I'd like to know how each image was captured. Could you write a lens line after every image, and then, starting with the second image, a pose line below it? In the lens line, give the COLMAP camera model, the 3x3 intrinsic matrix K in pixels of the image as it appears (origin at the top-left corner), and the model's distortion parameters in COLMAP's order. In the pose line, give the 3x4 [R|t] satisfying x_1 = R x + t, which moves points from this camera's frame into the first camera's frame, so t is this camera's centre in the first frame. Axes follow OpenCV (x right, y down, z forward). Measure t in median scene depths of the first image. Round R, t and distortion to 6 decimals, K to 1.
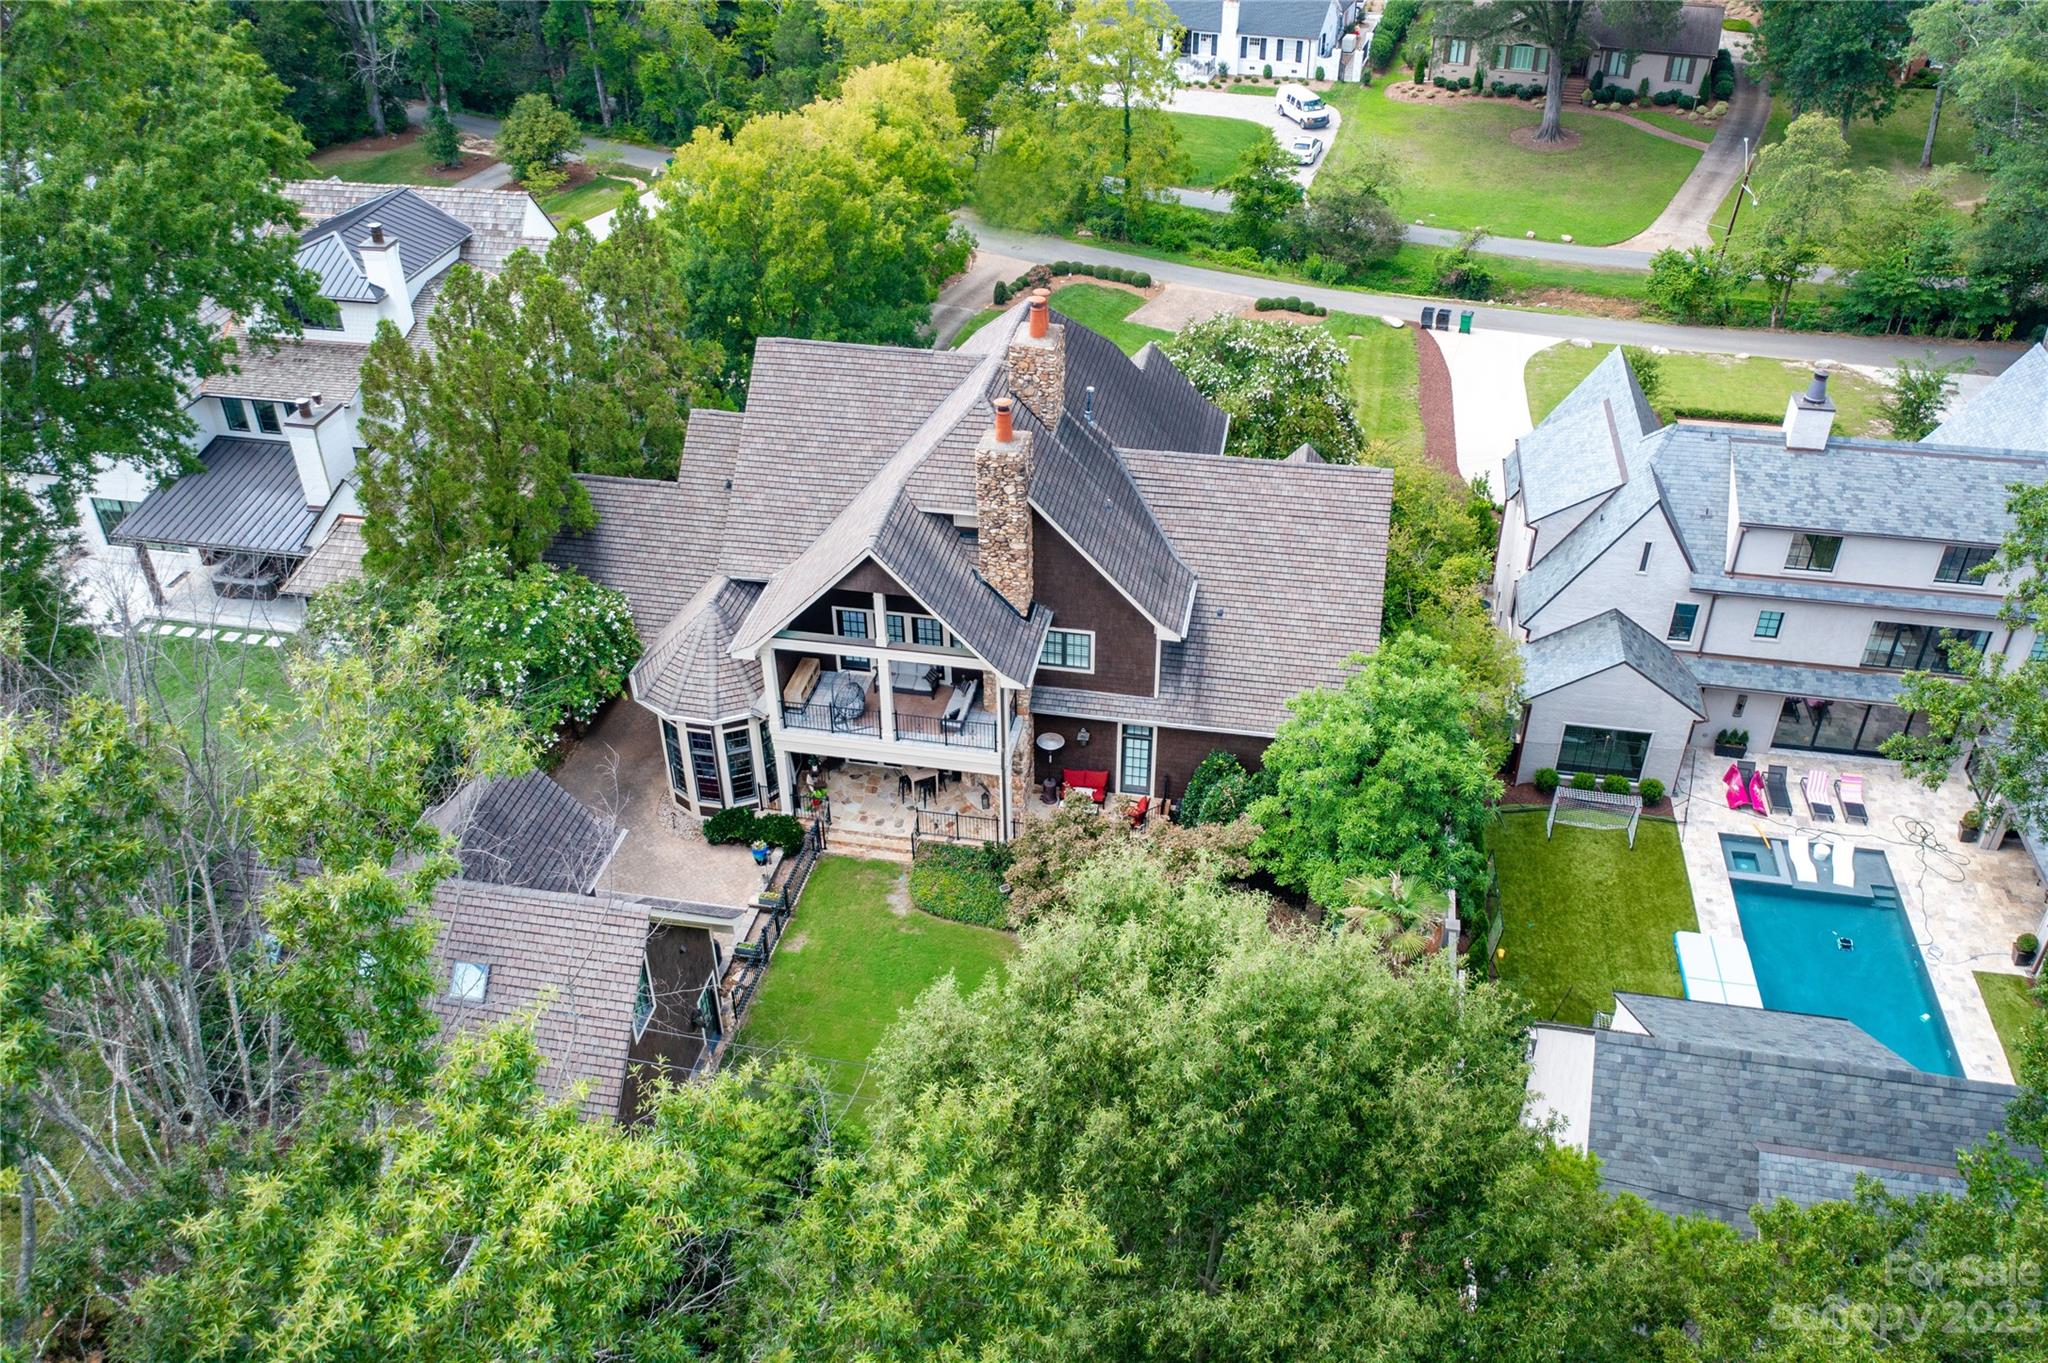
lens RADIAL K [[1609.9, 0, 1024.0], [0, 1609.9, 681.5], [0, 0, 1]] dist [-0.033941, 0.002448]
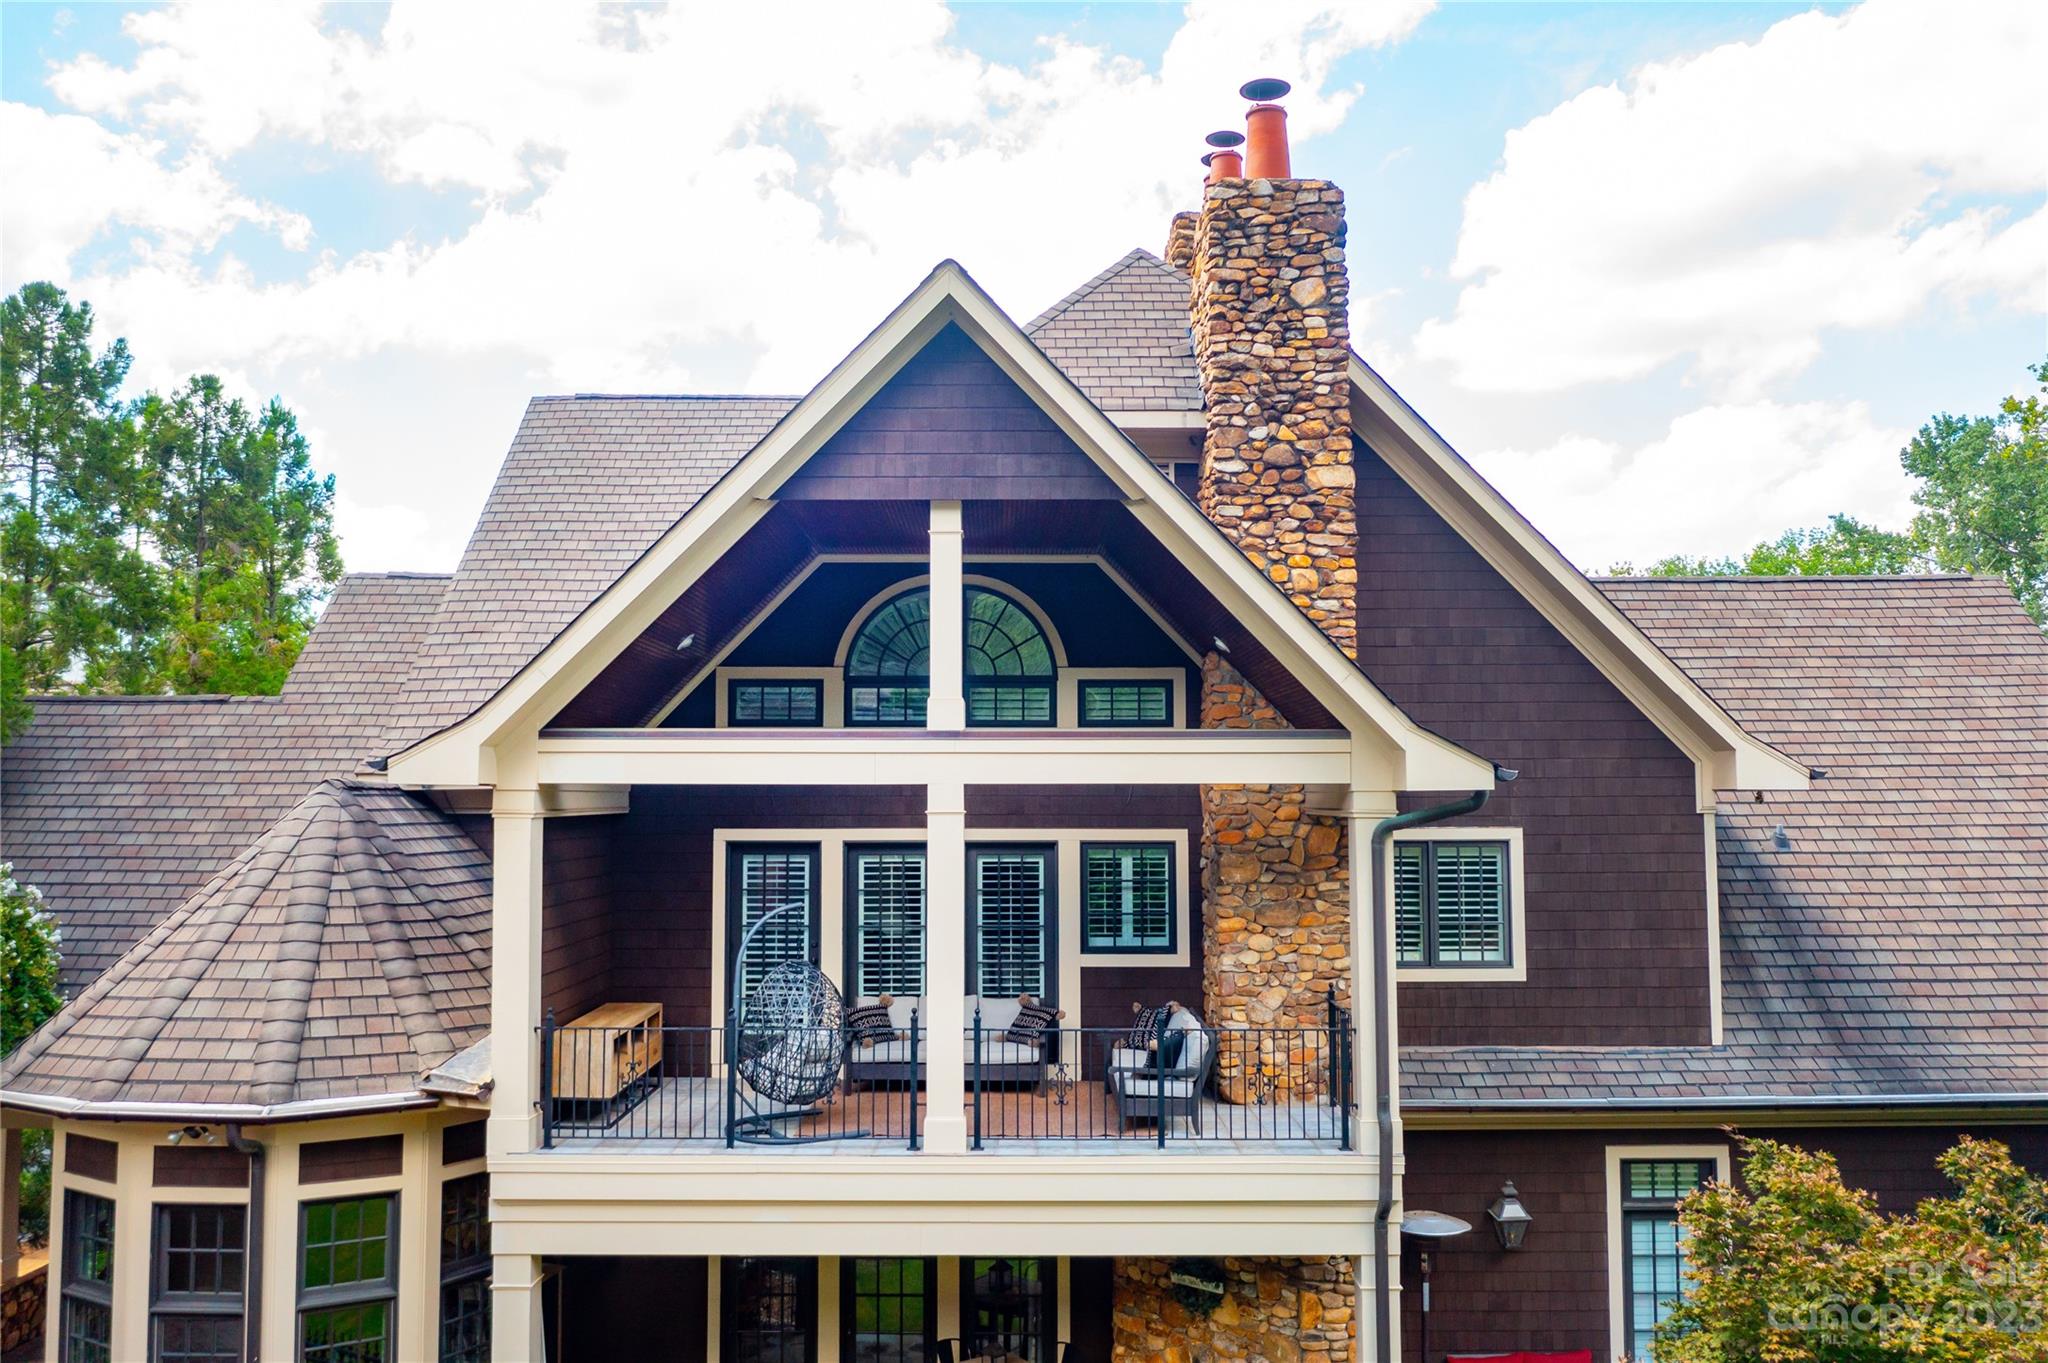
lens RADIAL K [[1609.9, 0, 1024.0], [0, 1609.9, 681.5], [0, 0, 1]] dist [-0.033941, 0.002448]
pose [[0.982868, 0.023179, 0.182846, -0.120239], [0.097843, 0.775107, -0.624208, 0.144060], [-0.156194, 0.631404, 0.759561, 0.733608]]
